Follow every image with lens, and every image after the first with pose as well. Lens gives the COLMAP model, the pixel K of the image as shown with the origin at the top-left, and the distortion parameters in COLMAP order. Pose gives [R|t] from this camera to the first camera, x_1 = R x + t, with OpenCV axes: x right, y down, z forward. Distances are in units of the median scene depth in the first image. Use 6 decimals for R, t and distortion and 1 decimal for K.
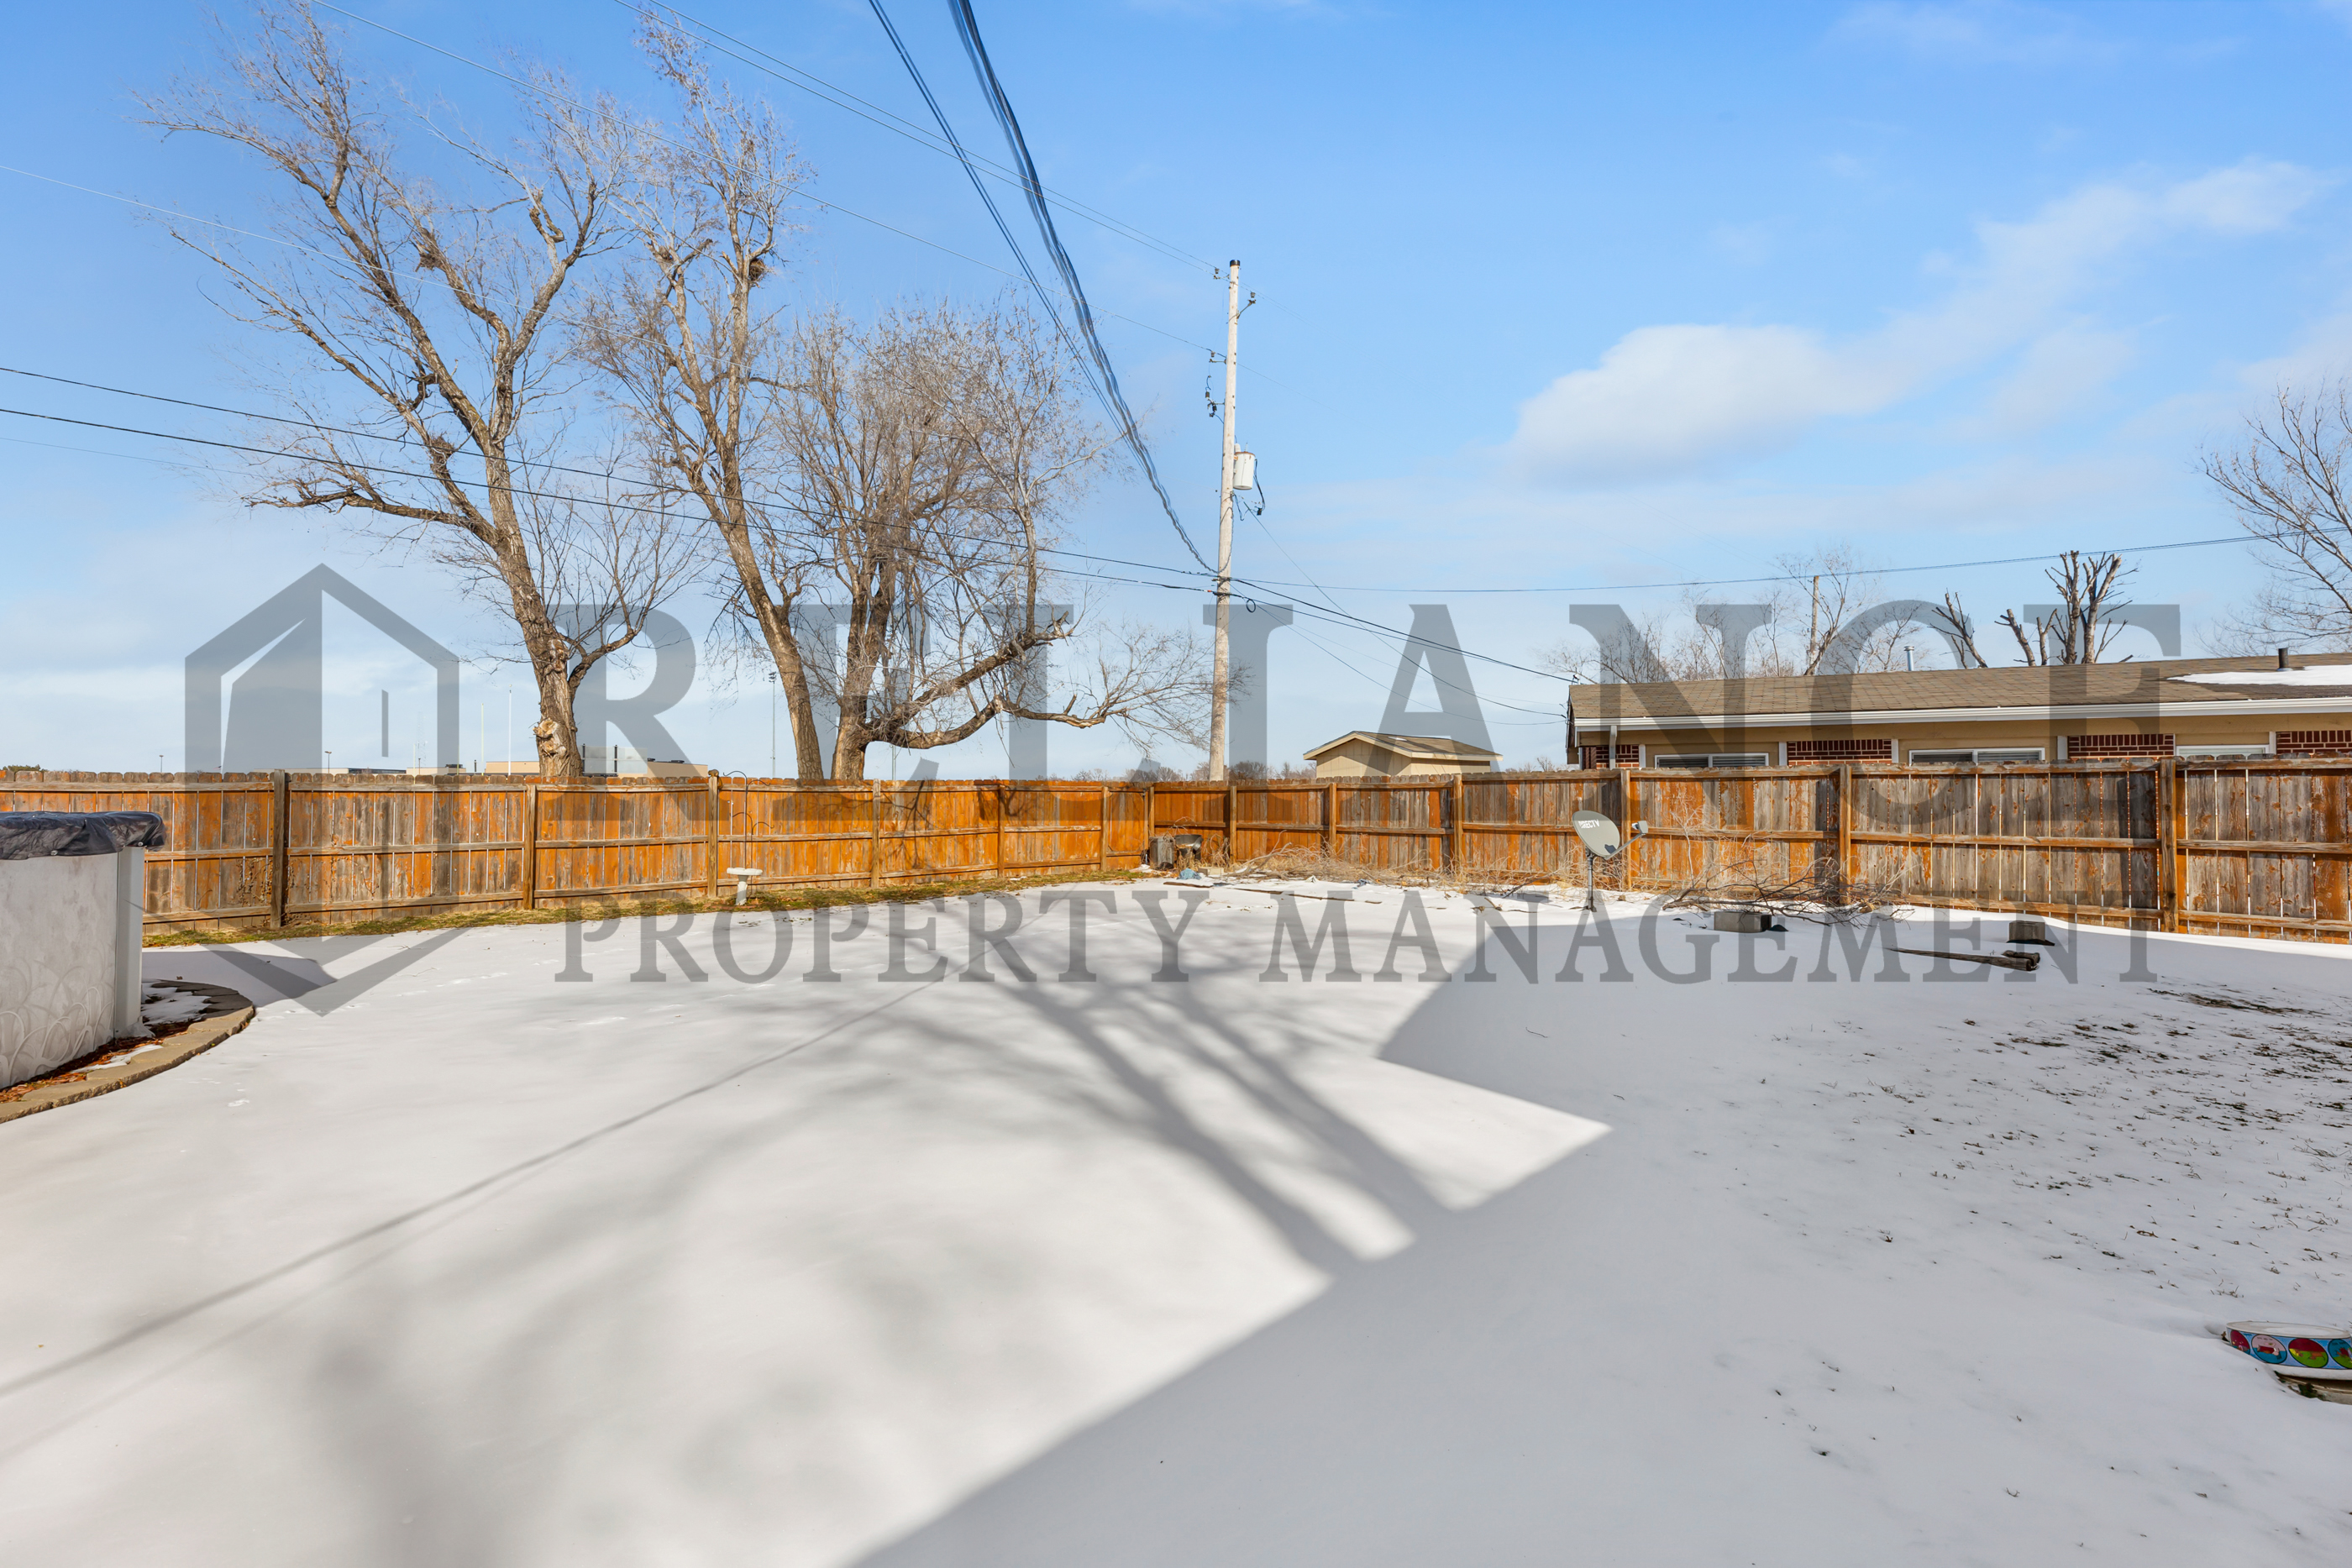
lens RADIAL K [[958.1, 0, 1173.1], [0, 958.1, 774.2], [0, 0, 1]] dist [-0.001129, -0.000147]
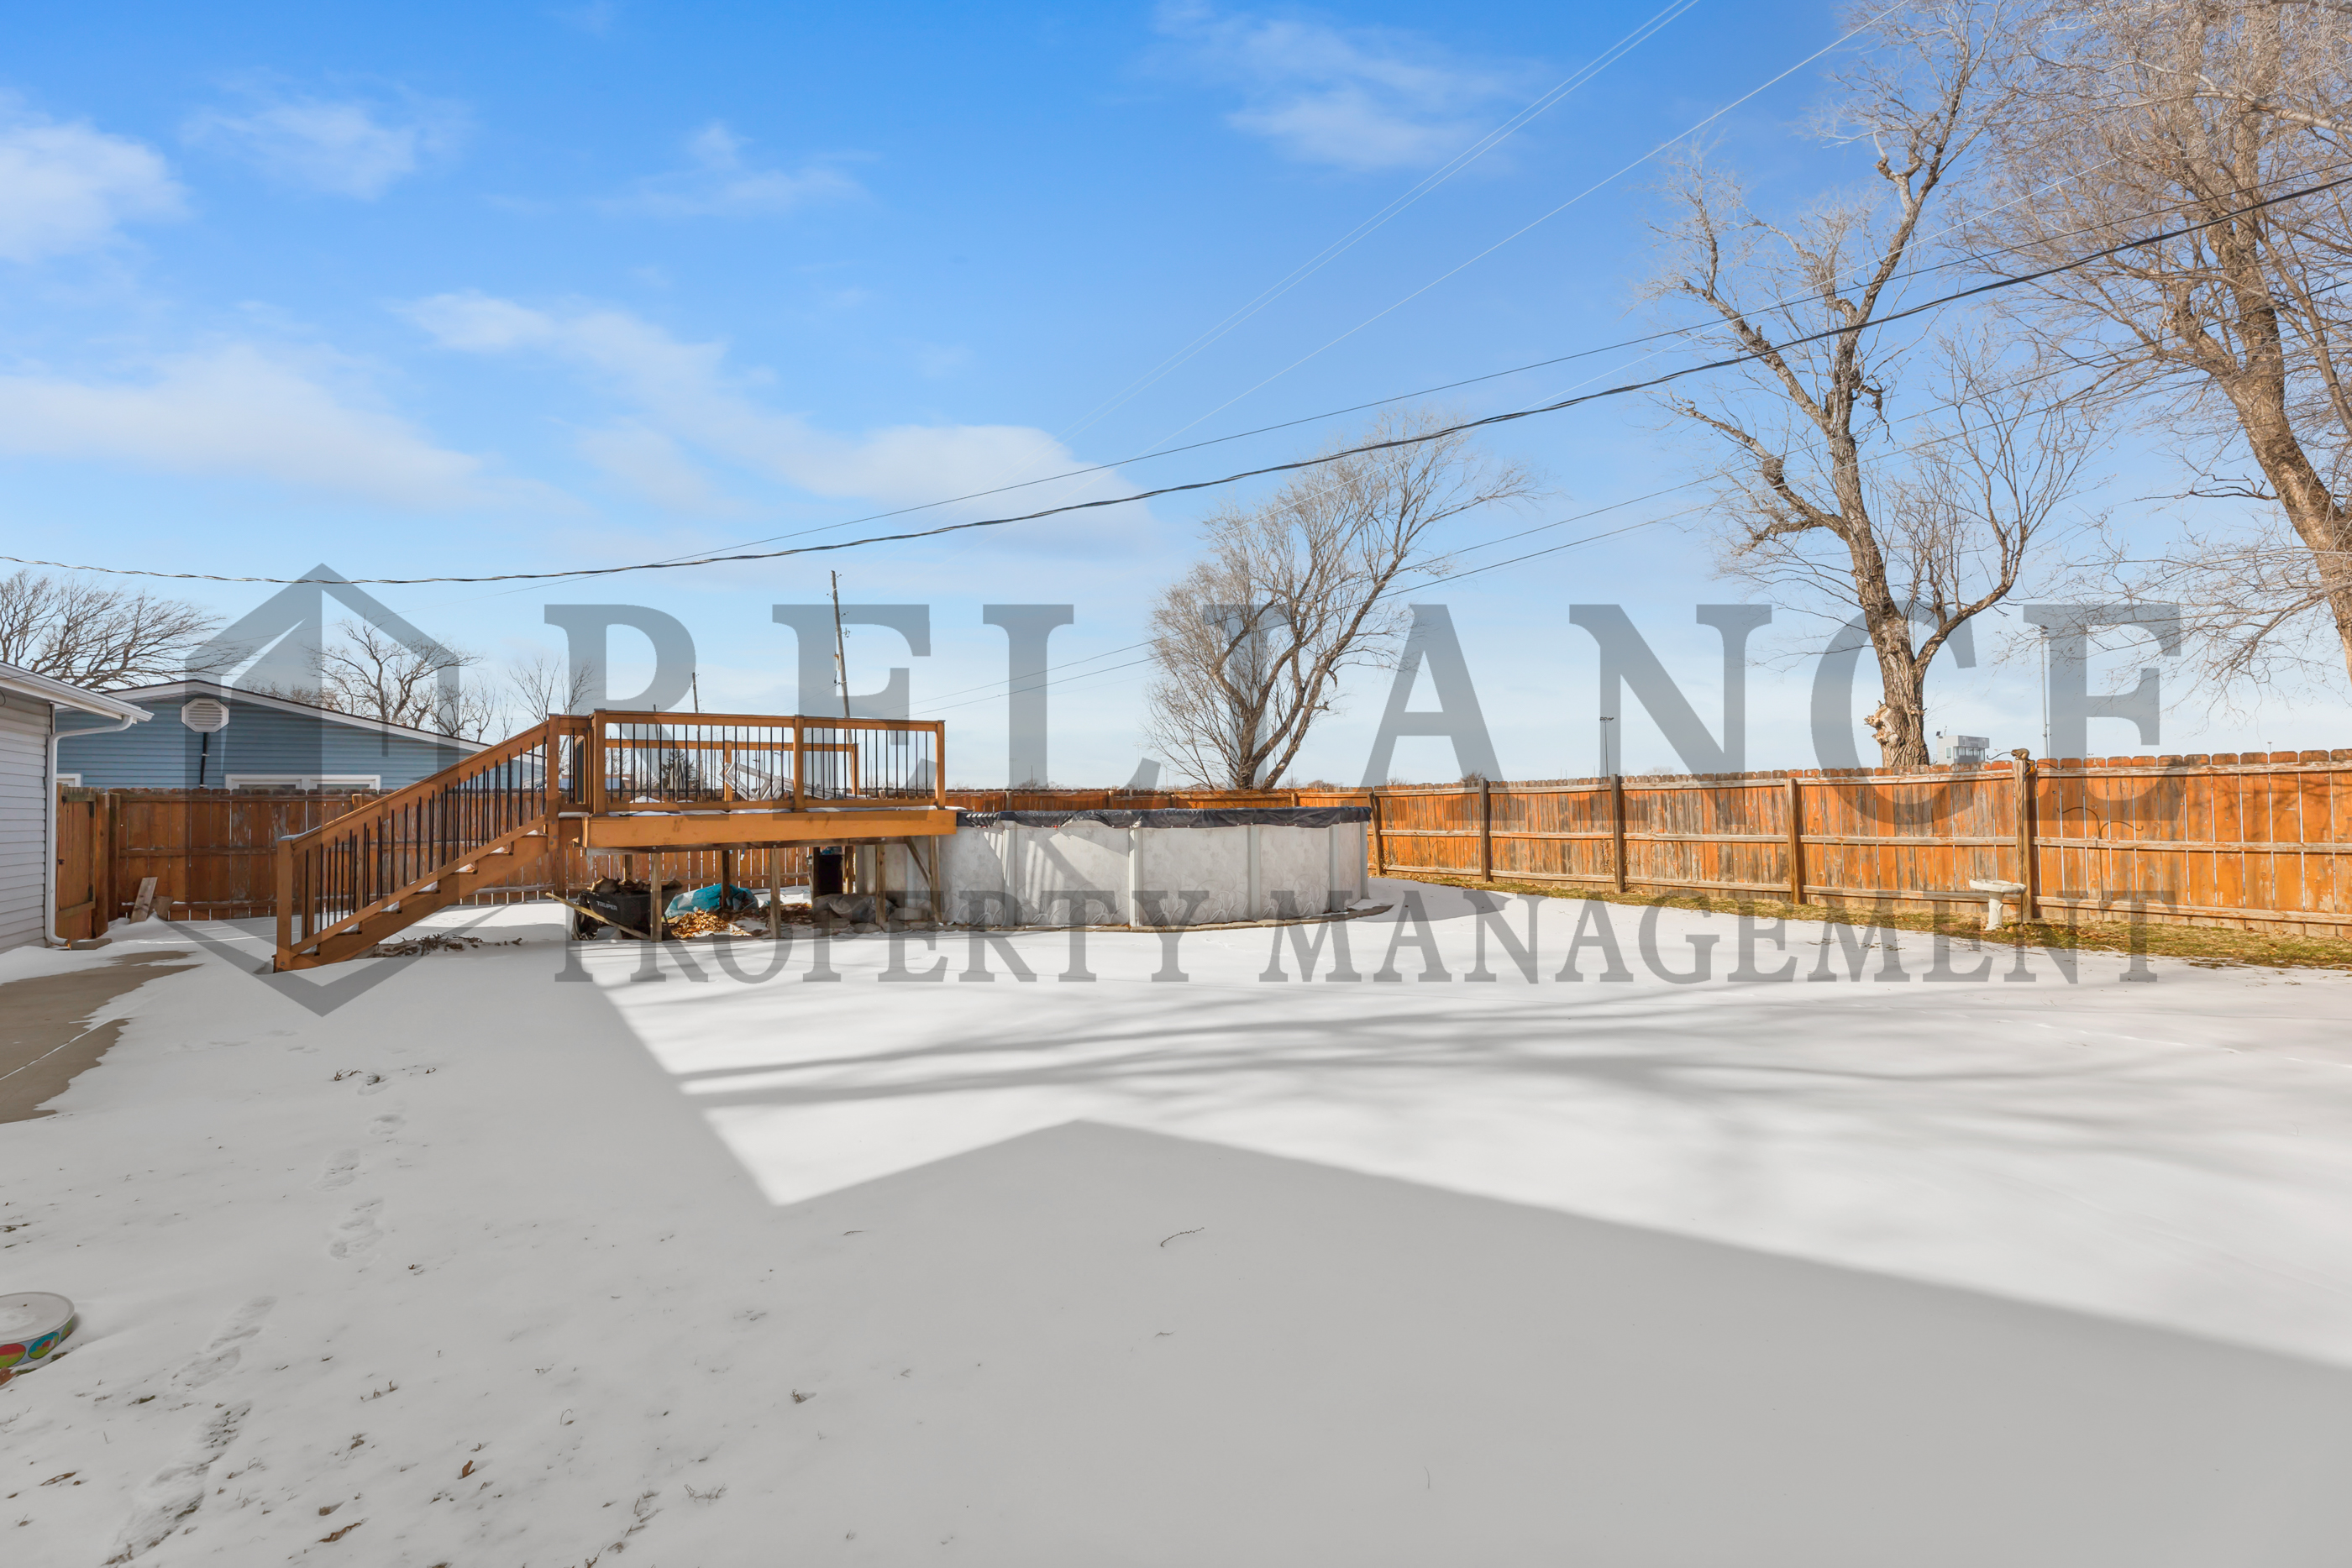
lens RADIAL K [[1014.0, 0, 1176.0], [0, 1014.0, 784.0], [0, 0, 1]] dist [-0.000100, -0.000010]
pose [[-0.149114, -0.015480, -0.988699, 0.455401], [0.035651, 0.999143, -0.021020, 0.016506], [0.988177, -0.038382, -0.148434, 0.533259]]
